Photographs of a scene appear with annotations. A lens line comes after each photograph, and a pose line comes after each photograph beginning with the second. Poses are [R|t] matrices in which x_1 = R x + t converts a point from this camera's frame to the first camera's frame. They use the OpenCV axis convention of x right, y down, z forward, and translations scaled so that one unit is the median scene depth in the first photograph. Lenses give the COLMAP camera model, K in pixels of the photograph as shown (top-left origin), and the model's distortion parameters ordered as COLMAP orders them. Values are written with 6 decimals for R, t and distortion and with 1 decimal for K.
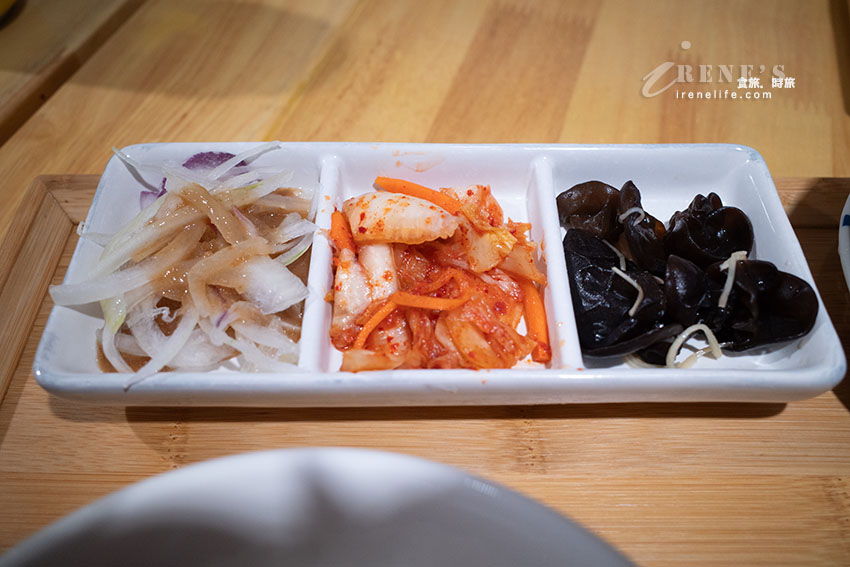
lens RADIAL K [[726.7, 0, 444.8], [0, 726.7, 283.4], [0, 0, 1]] dist [-0.013858, 0.012087]
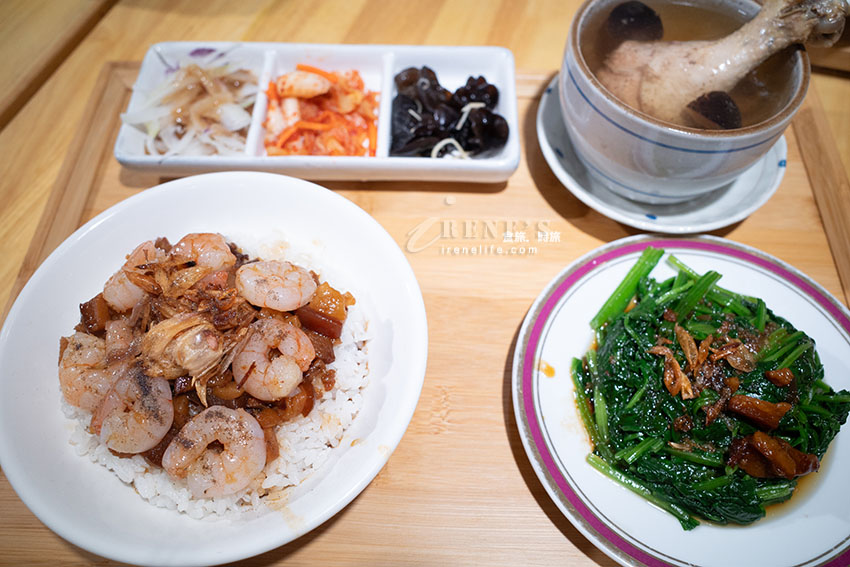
lens RADIAL K [[726.7, 0, 444.8], [0, 726.7, 283.4], [0, 0, 1]] dist [-0.013858, 0.012087]
pose [[0.999355, 0.025891, -0.024887, 0.366243], [-0.023393, 0.995117, 0.095886, 0.235380], [0.027248, -0.095242, 0.995081, -0.905158]]
